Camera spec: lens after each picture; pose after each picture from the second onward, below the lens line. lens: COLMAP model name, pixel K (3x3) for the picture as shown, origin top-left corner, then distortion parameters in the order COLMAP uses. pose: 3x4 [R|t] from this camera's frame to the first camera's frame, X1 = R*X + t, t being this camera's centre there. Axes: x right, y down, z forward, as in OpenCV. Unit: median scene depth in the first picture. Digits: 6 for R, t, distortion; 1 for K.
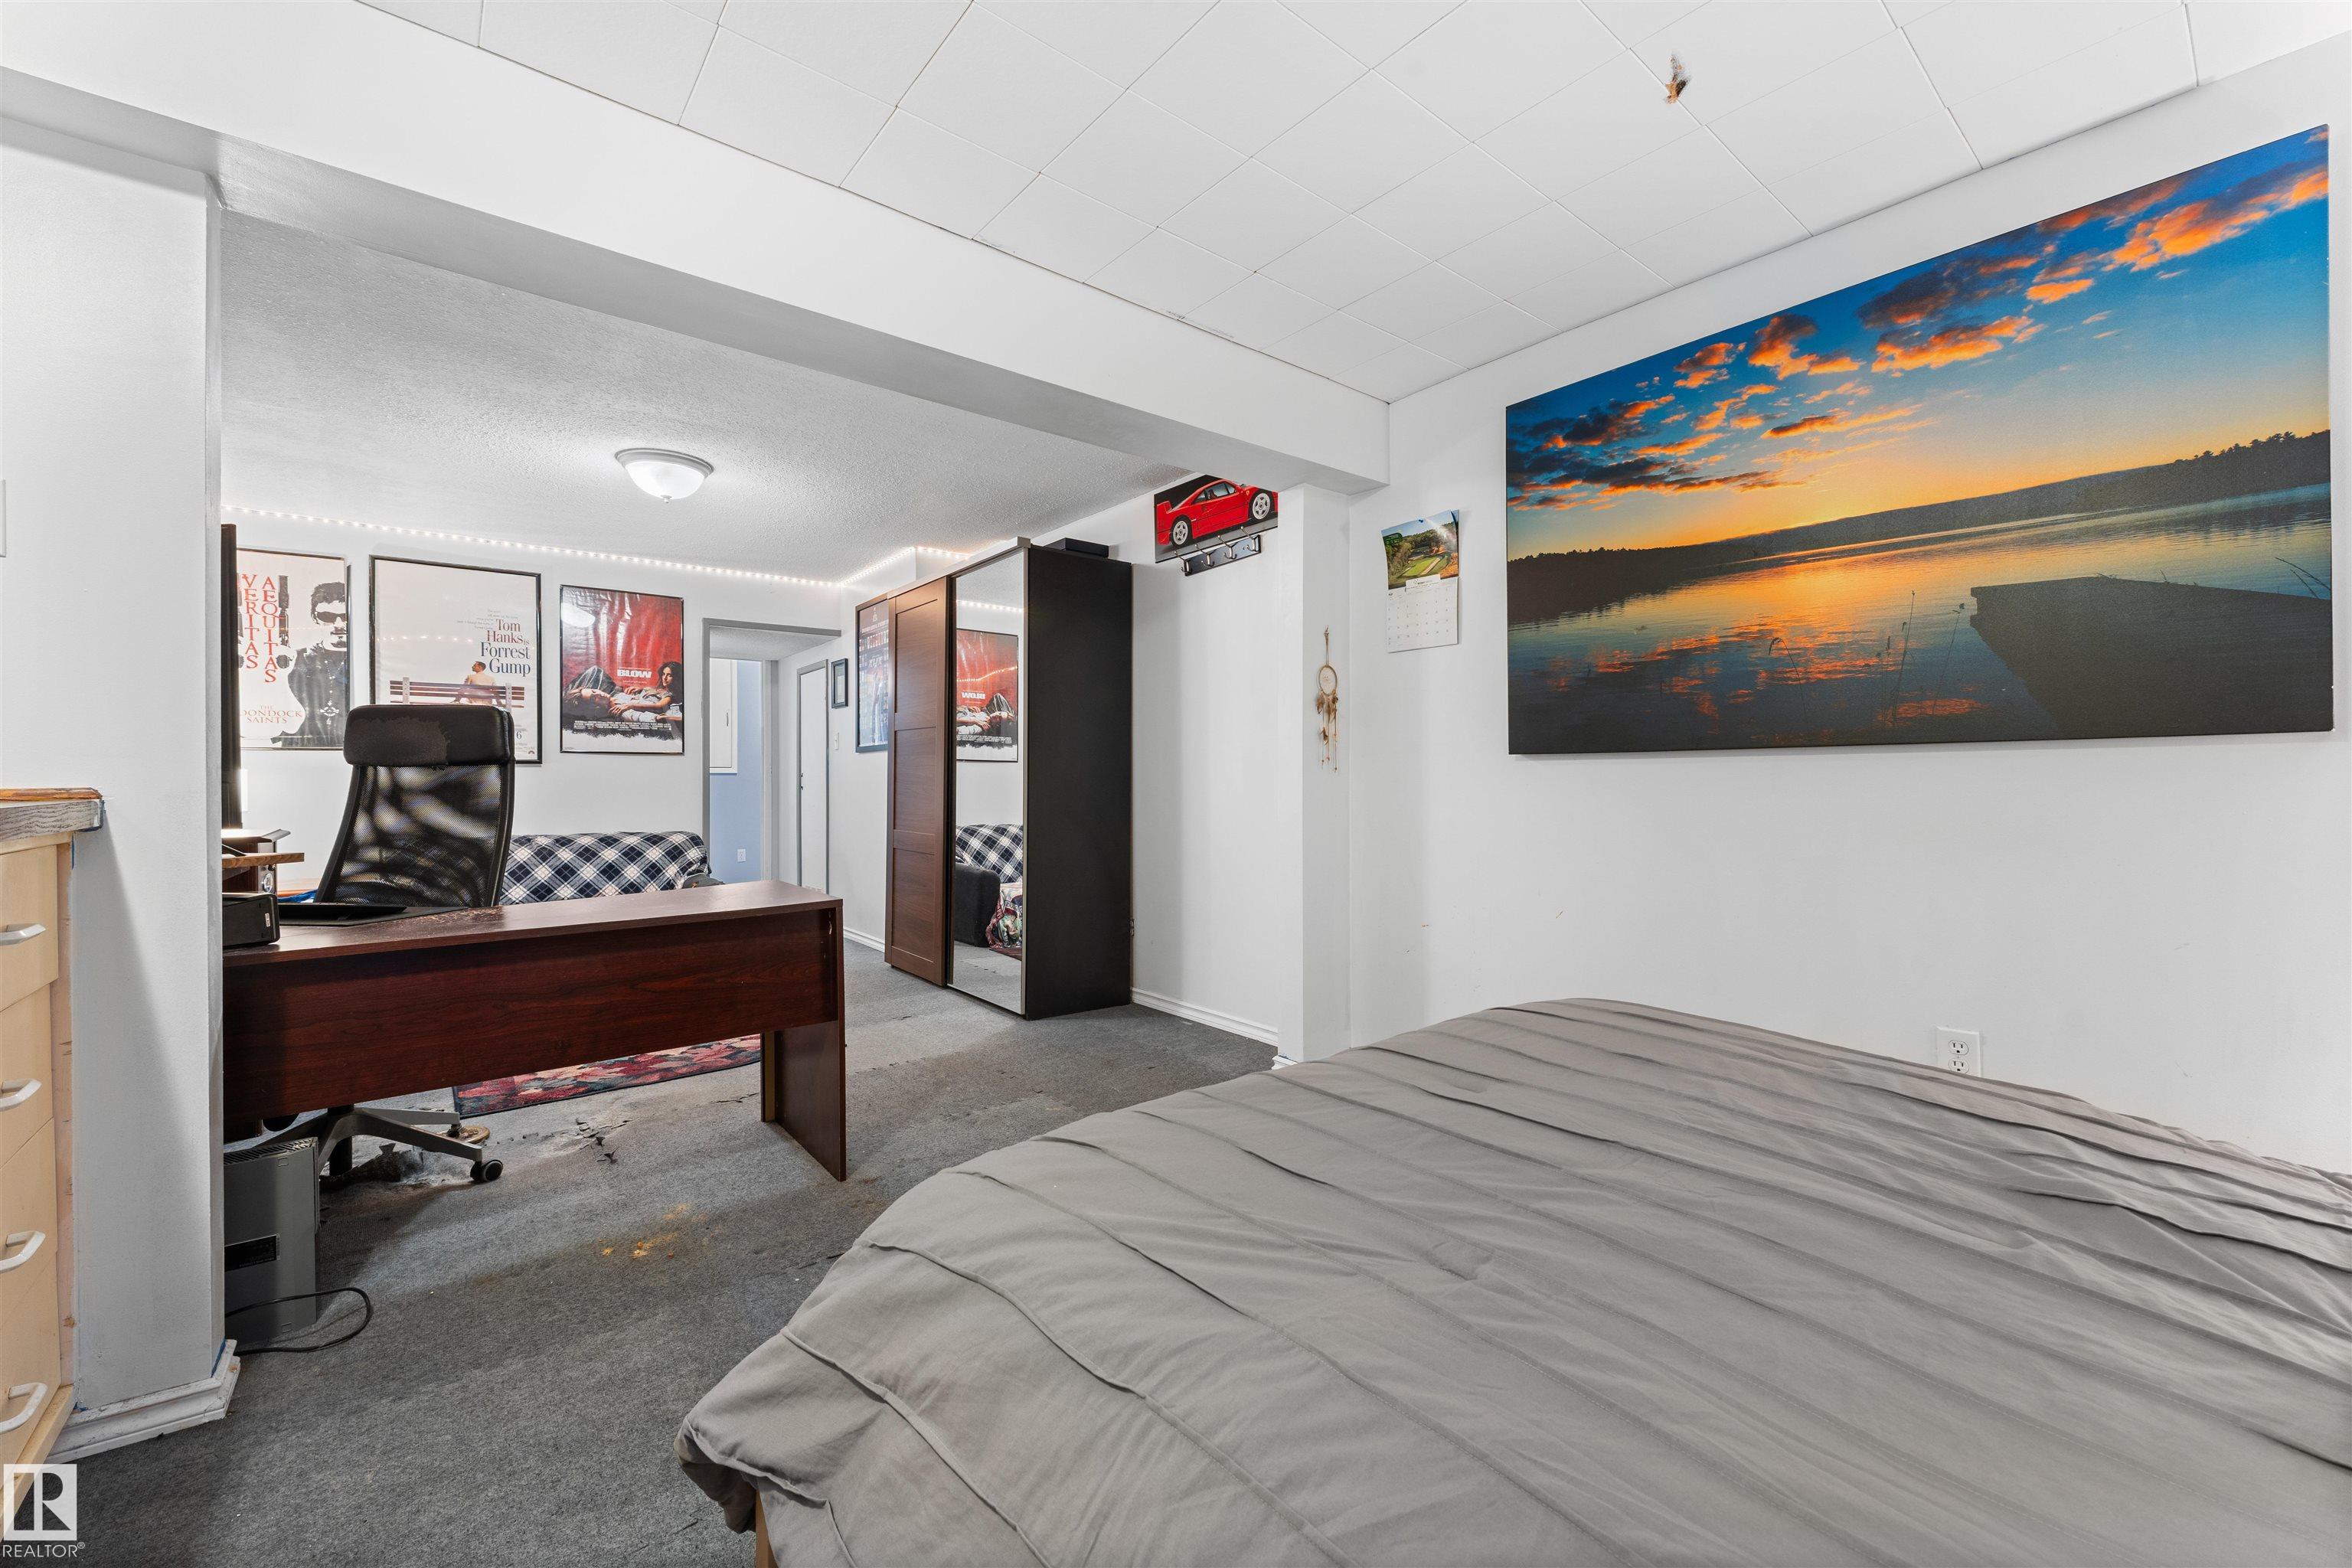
lens RADIAL K [[933.5, 0, 1176.0], [0, 933.5, 784.0], [0, 0, 1]] dist [-0.001363, -0.000490]
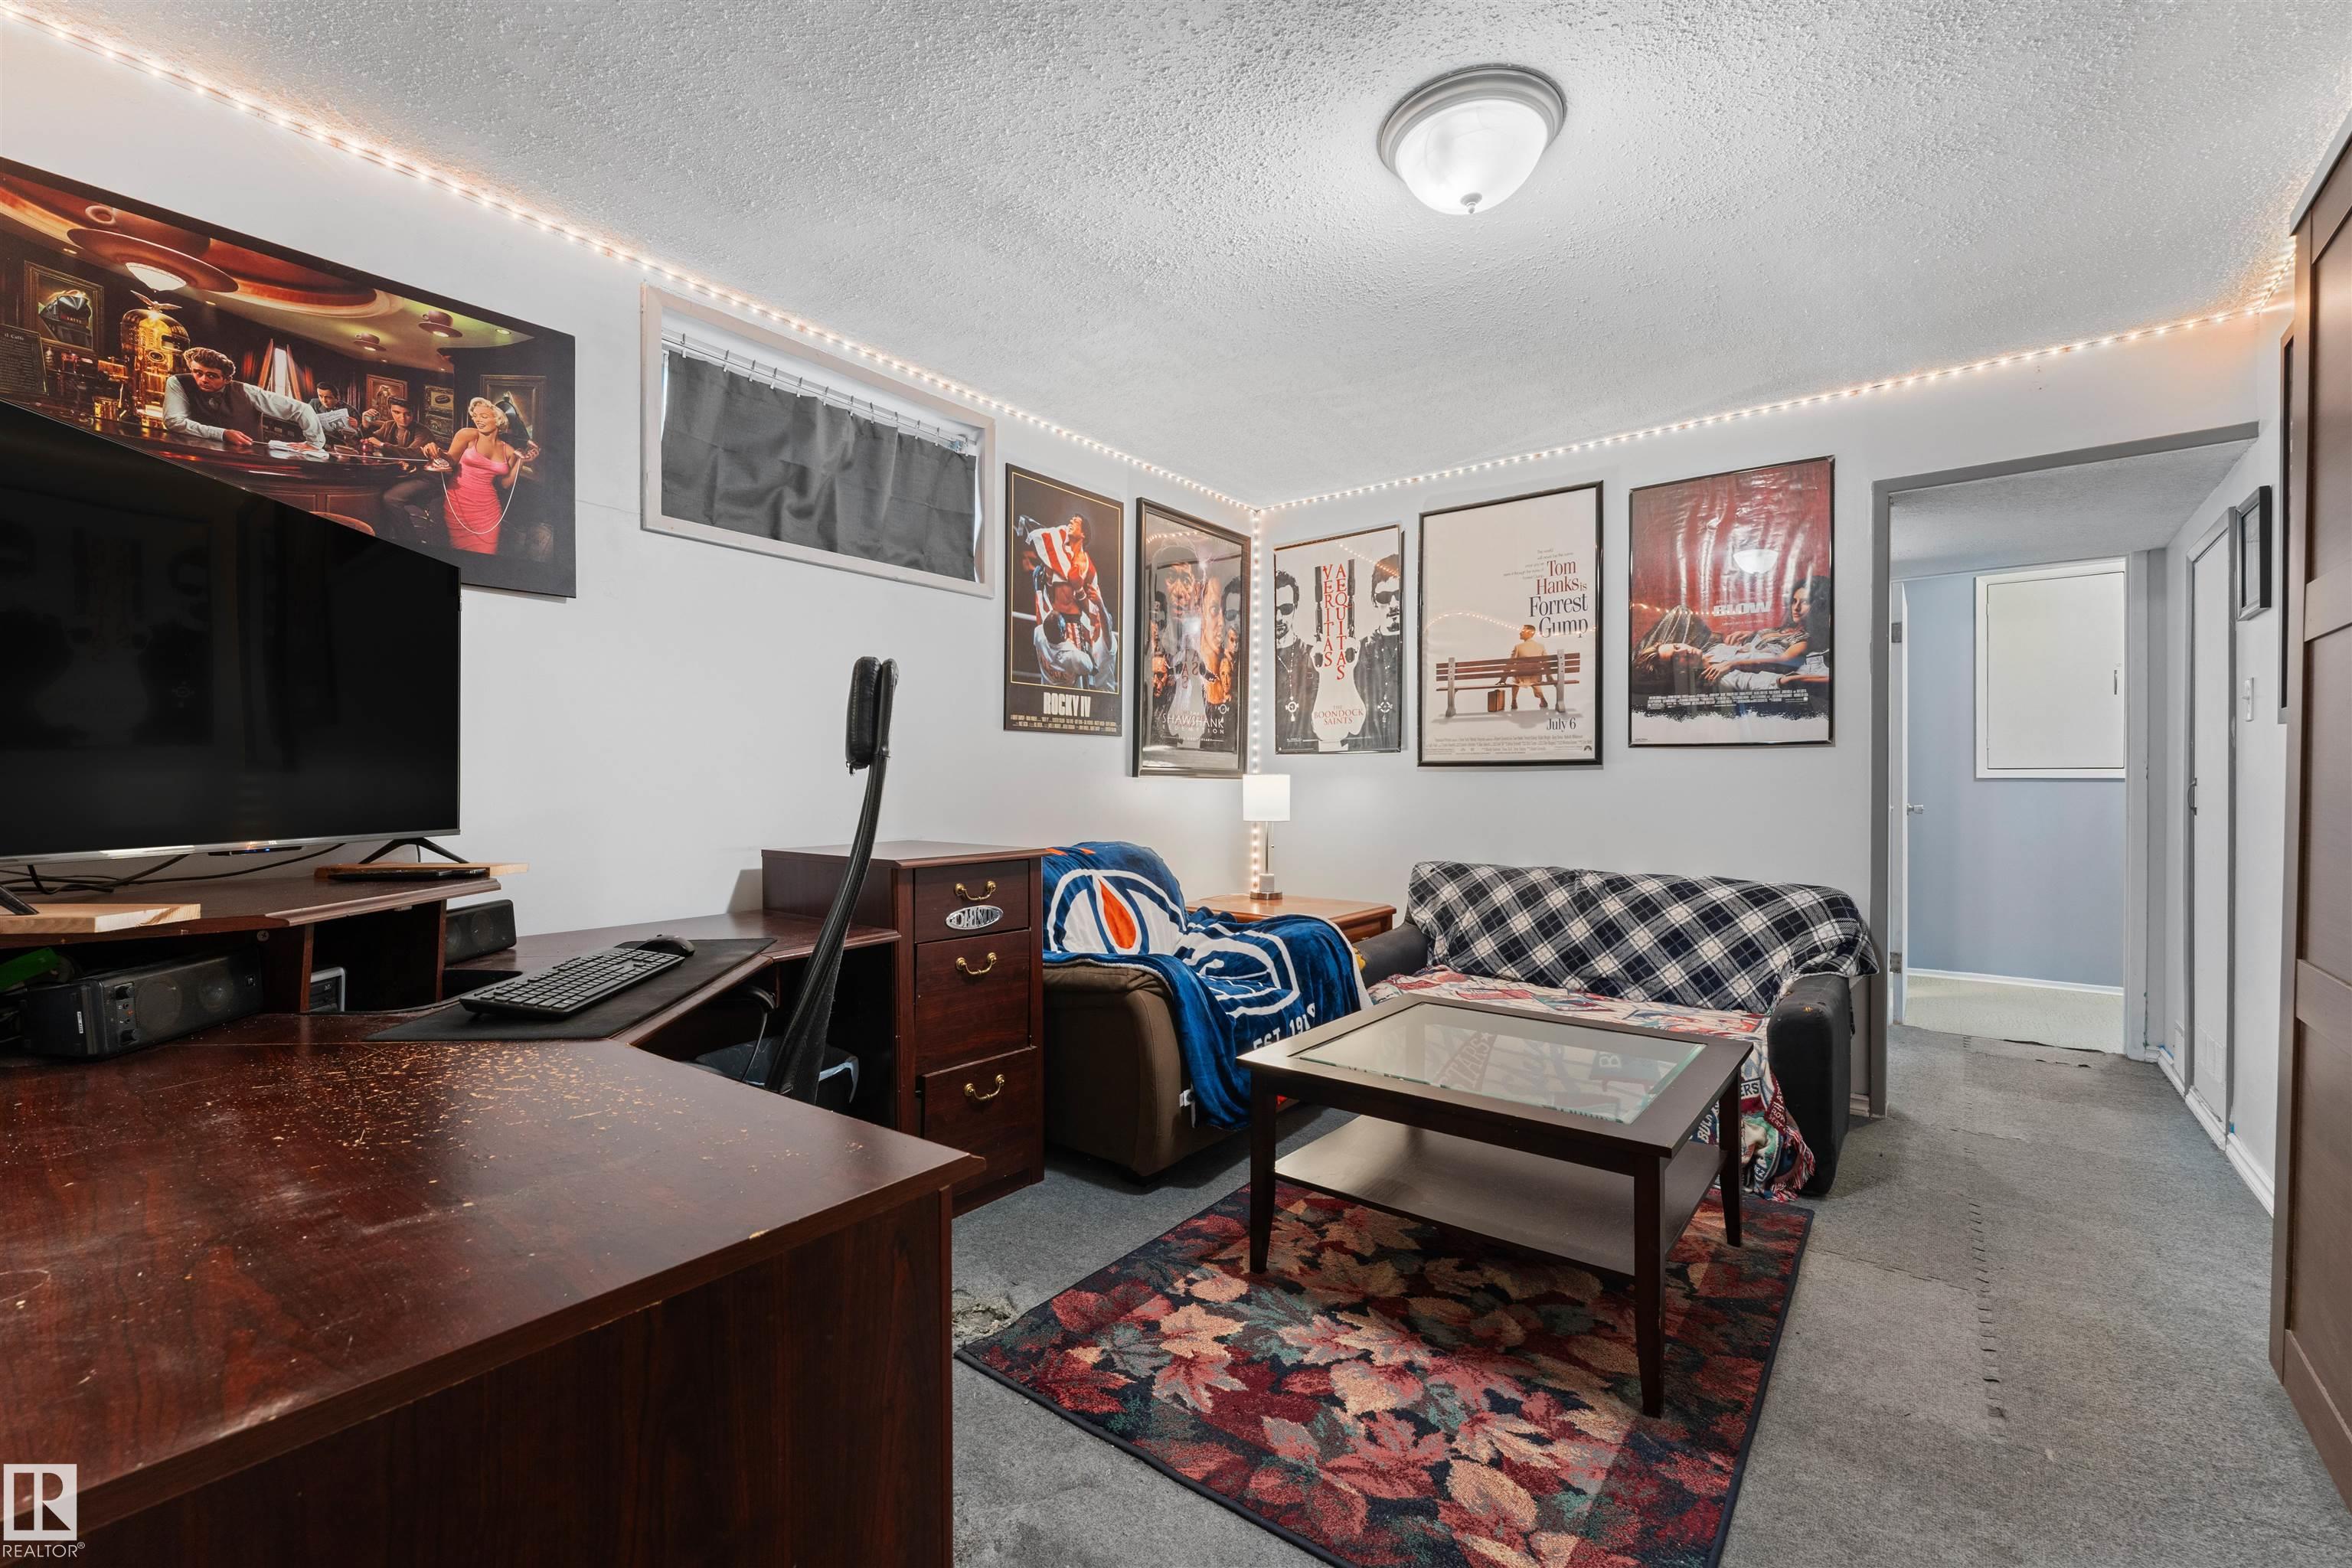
lens RADIAL K [[971.1, 0, 1185.1], [0, 971.1, 784.1], [0, 0, 1]] dist [-0.000813, 0.000210]
pose [[0.224623, 0.007003, -0.974421, -0.069259], [-0.008182, 0.999952, 0.005300, -0.009073], [0.974411, 0.006782, 0.224669, 0.554799]]
